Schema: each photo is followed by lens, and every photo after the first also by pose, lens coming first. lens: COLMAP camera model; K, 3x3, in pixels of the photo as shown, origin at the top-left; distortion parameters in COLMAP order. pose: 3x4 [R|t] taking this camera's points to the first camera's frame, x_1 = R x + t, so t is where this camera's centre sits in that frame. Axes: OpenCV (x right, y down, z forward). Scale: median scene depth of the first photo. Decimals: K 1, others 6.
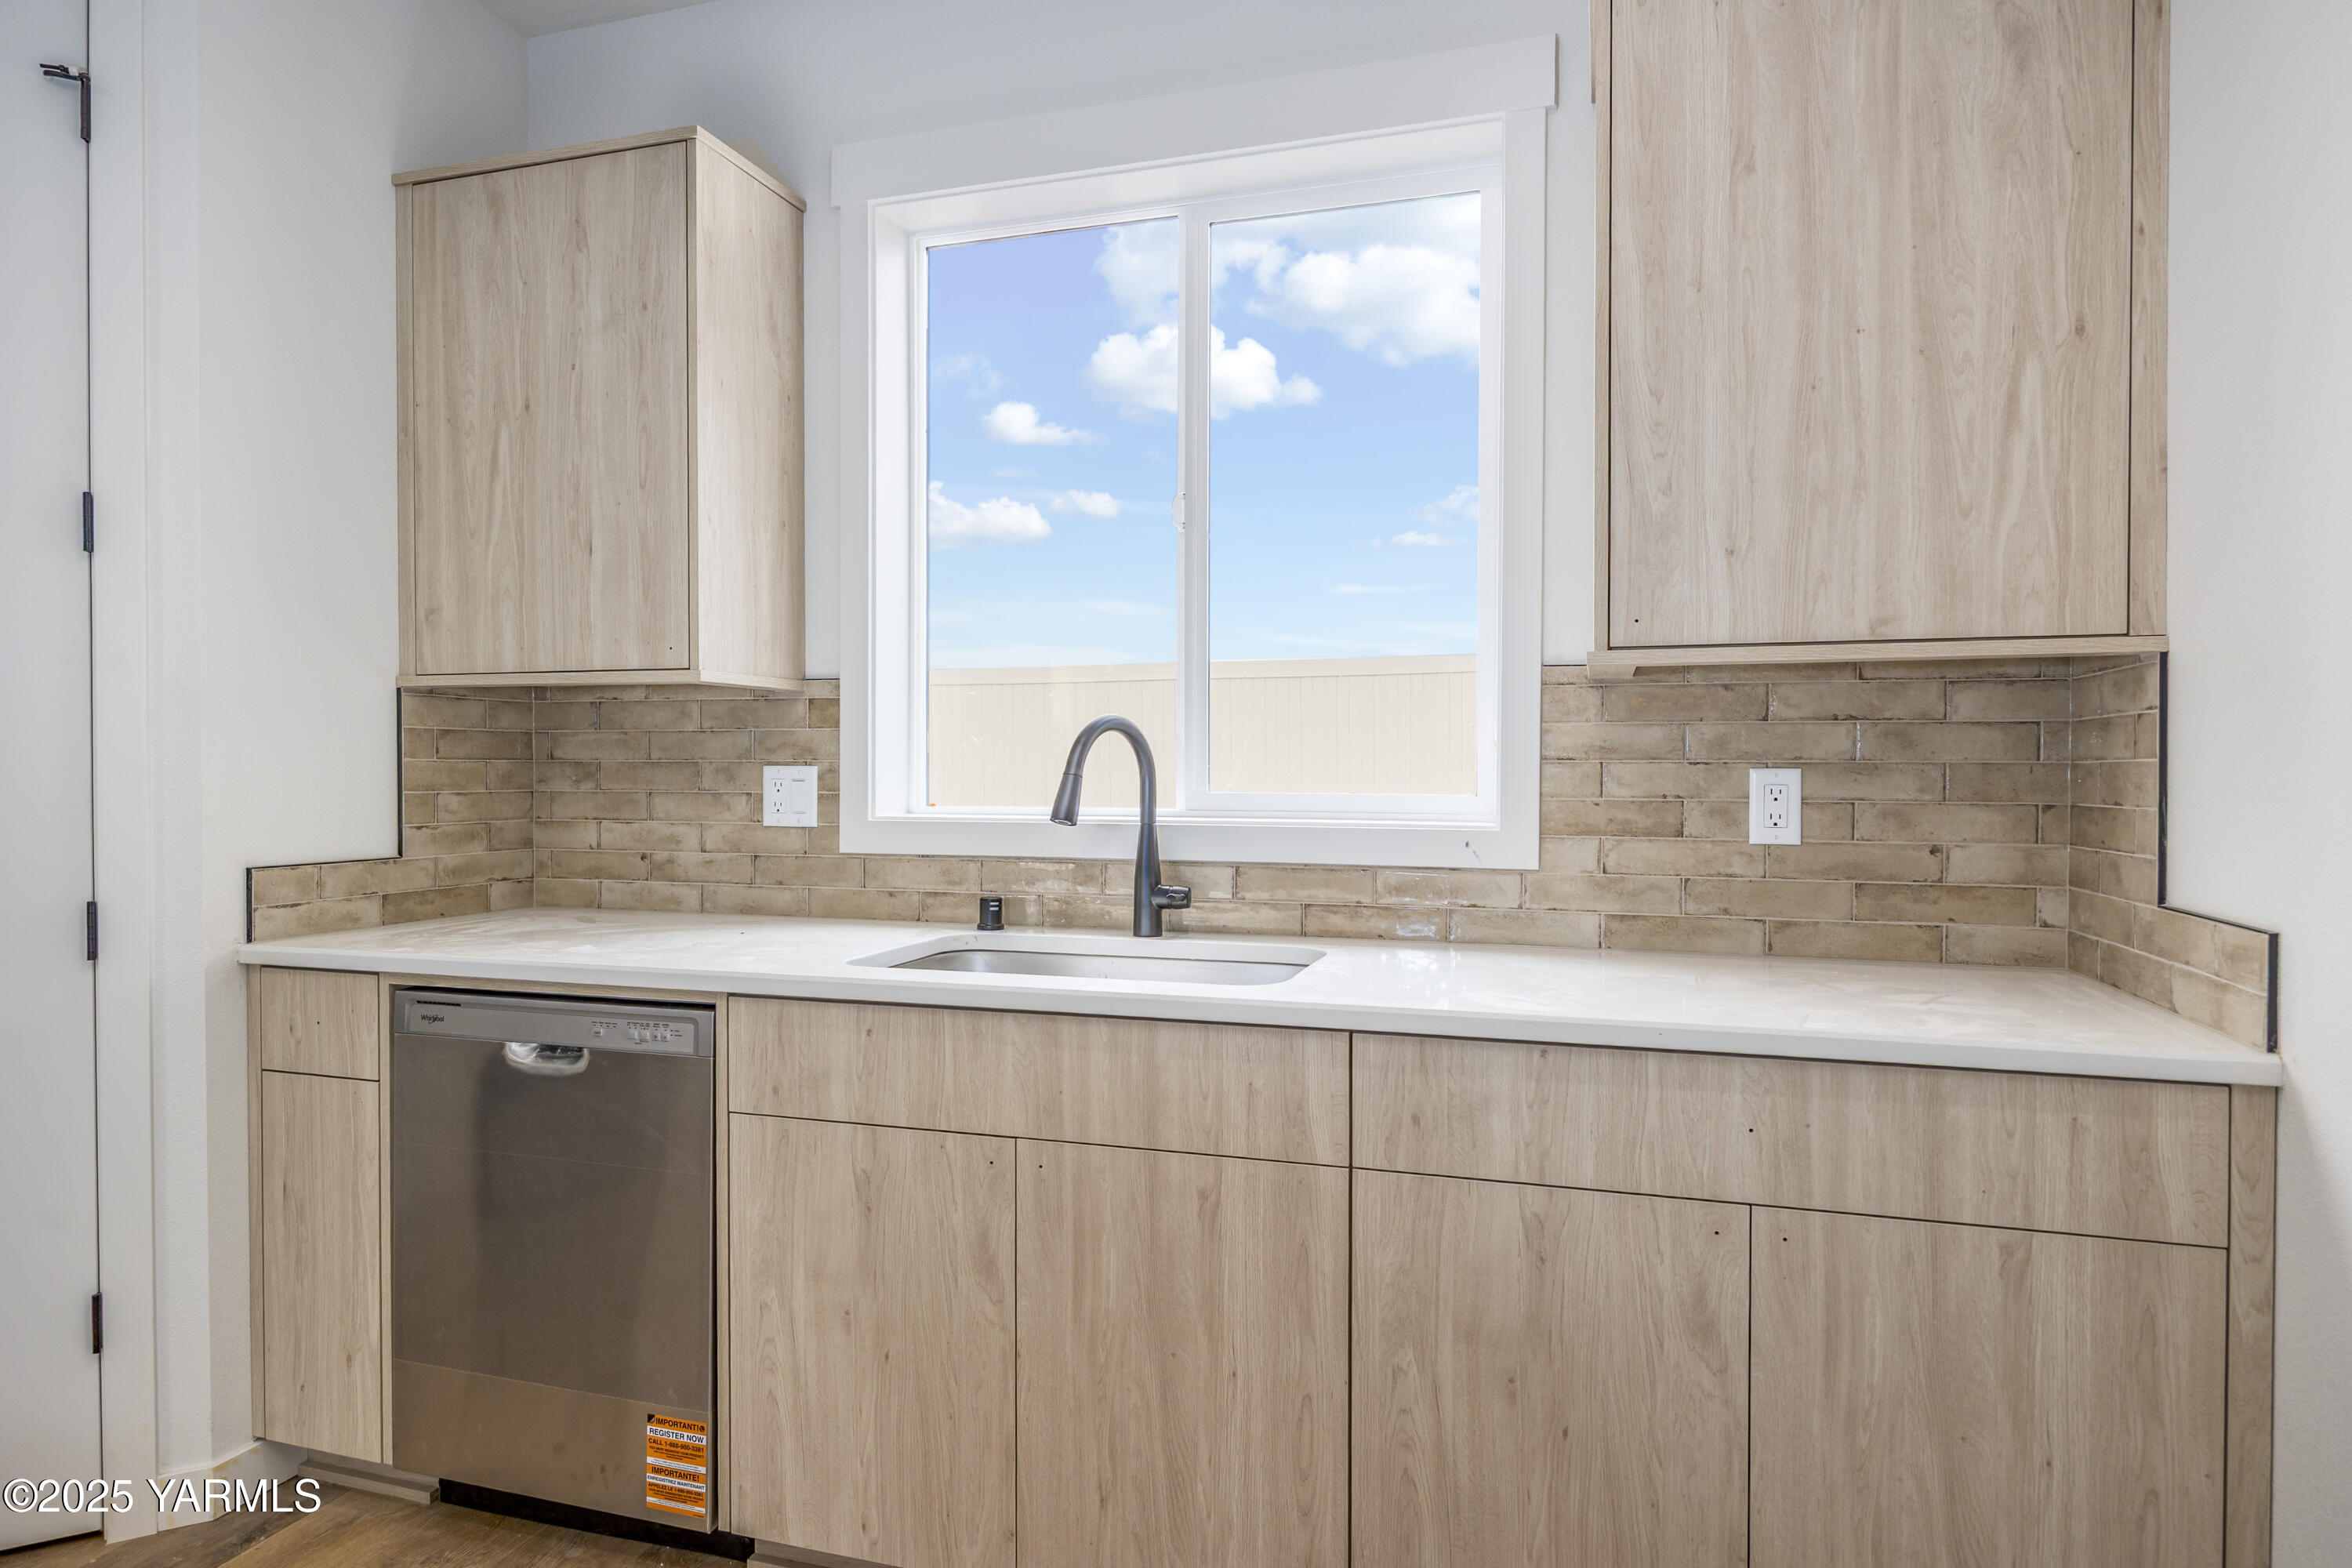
lens RADIAL K [[1310.2, 0, 1176.0], [0, 1310.2, 784.0], [0, 0, 1]] dist [-0.002084, -0.000417]
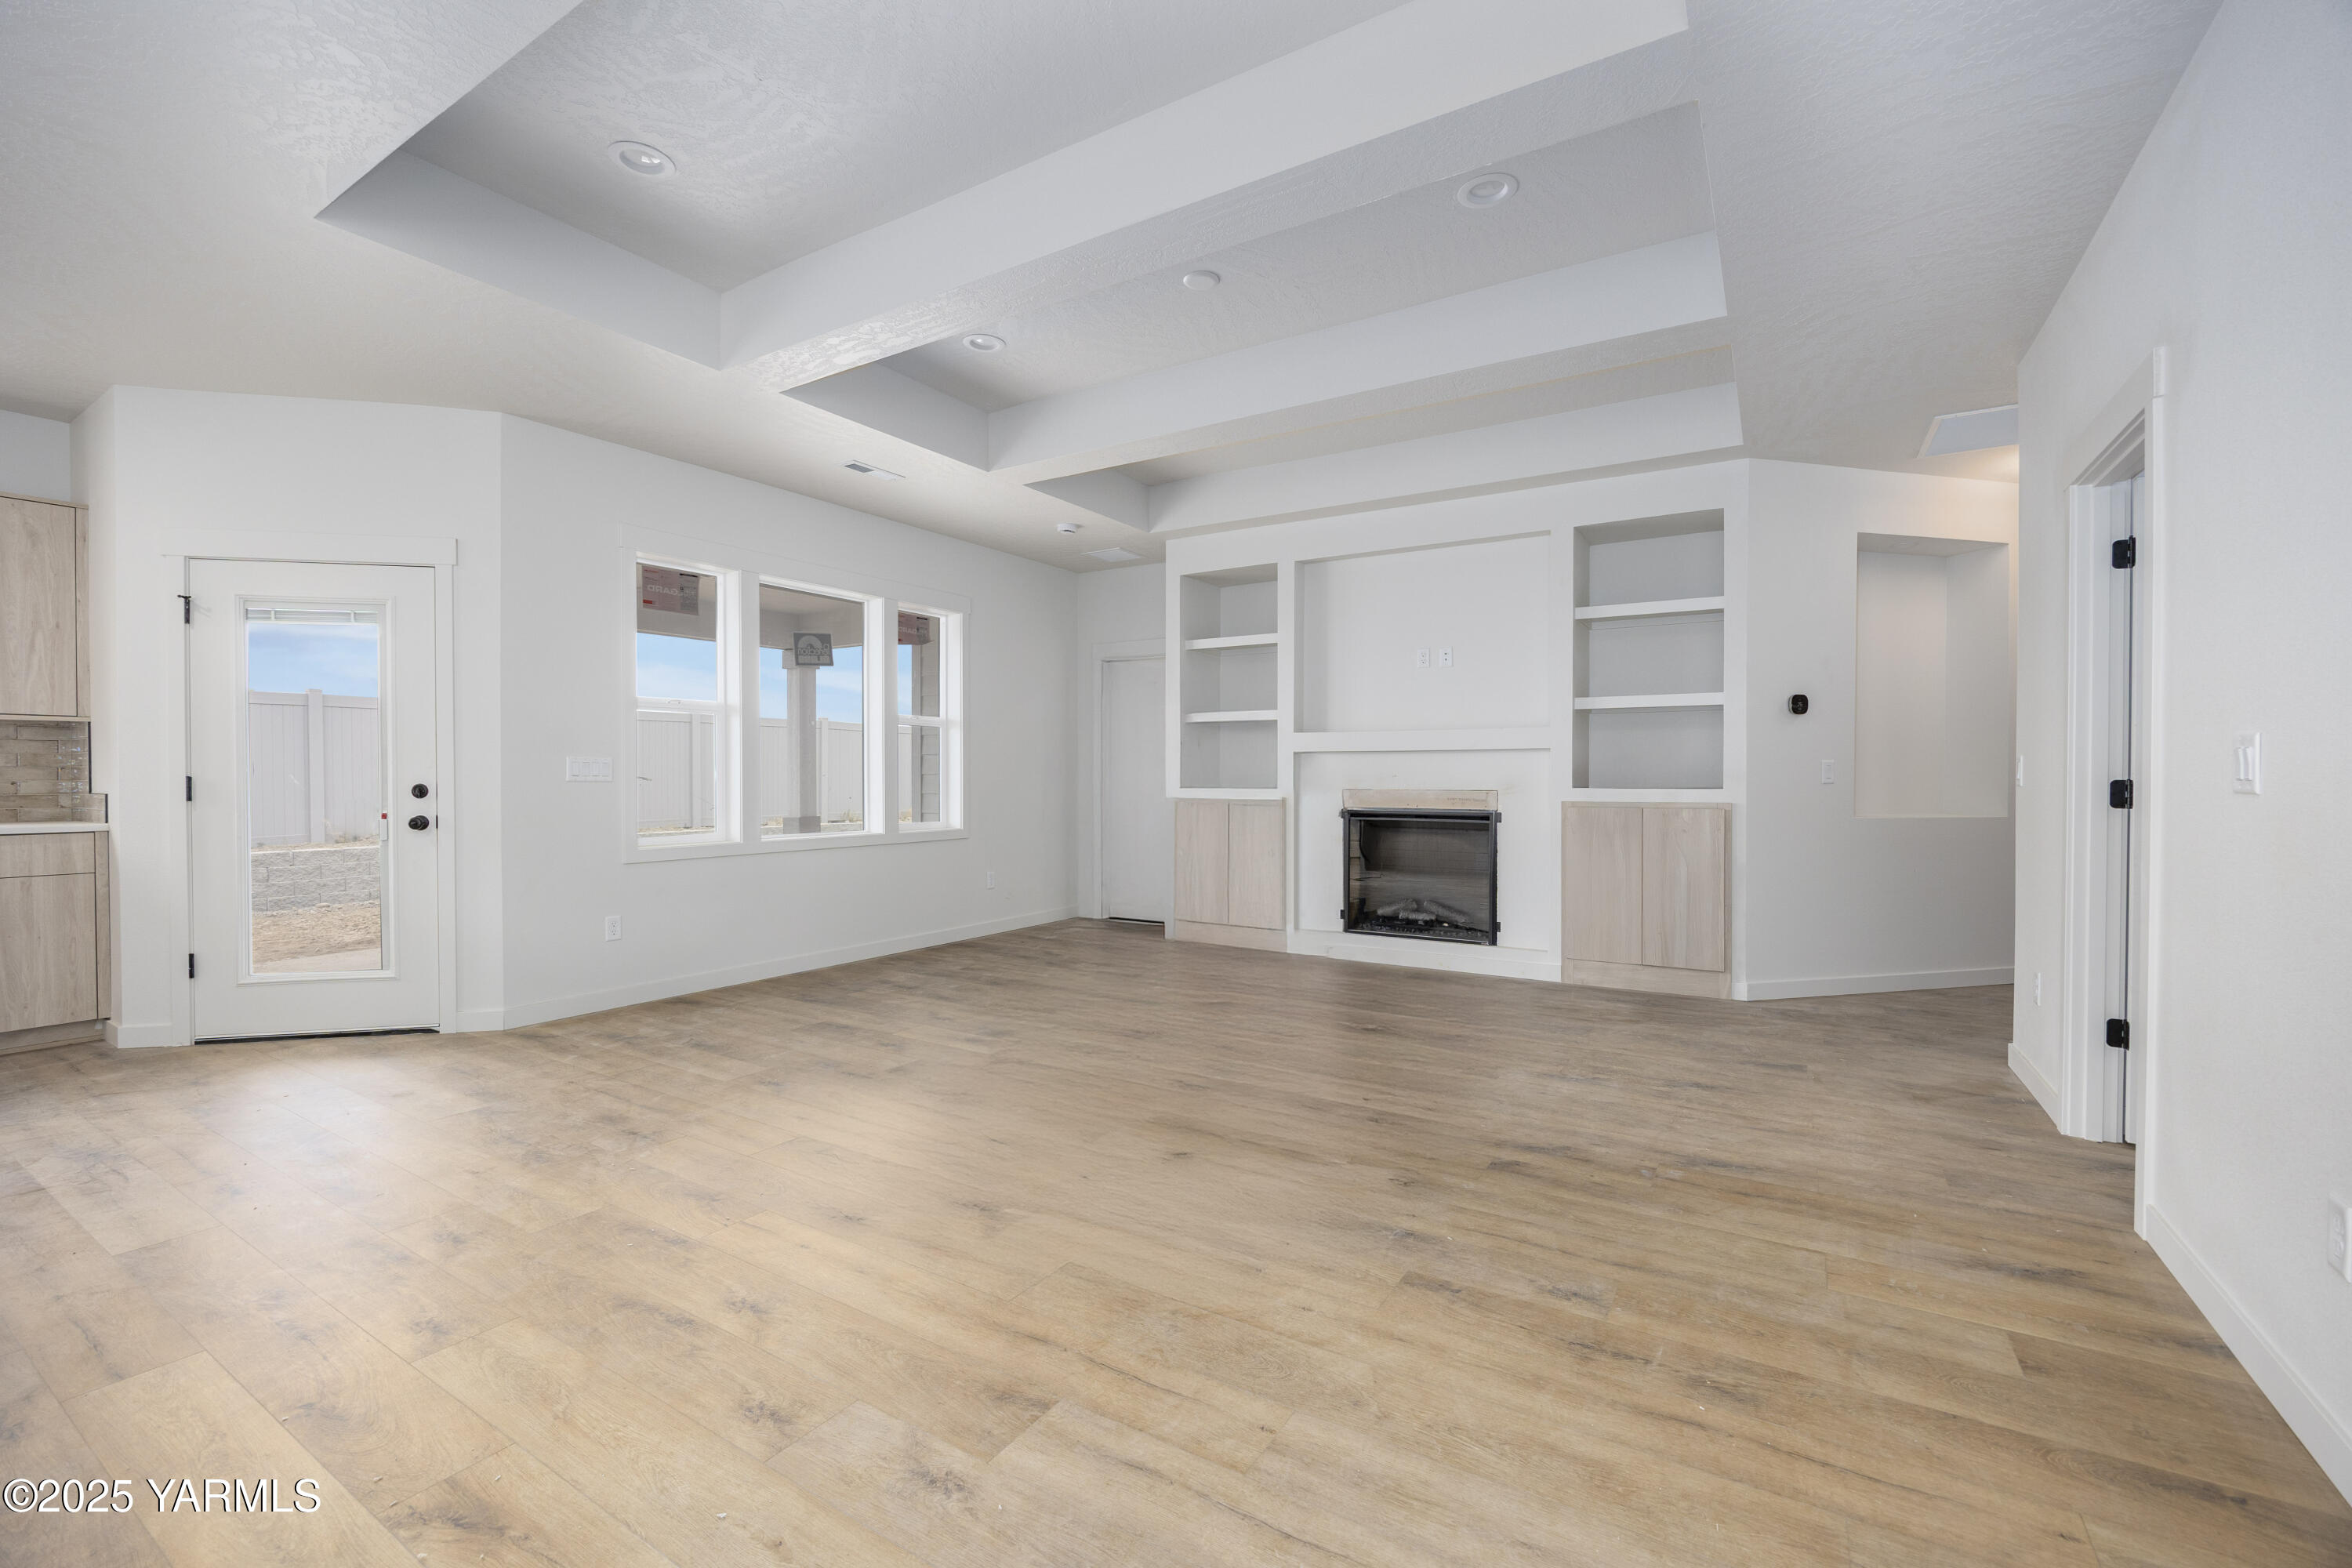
lens RADIAL K [[996.2, 0, 1176.0], [0, 996.2, 784.0], [0, 0, 1]] dist [-0.002254, -0.000509]
pose [[0.256084, -0.010755, 0.966595, -1.088551], [0.013701, 0.999878, 0.007496, 0.086740], [-0.966557, 0.011324, 0.256200, -2.523052]]
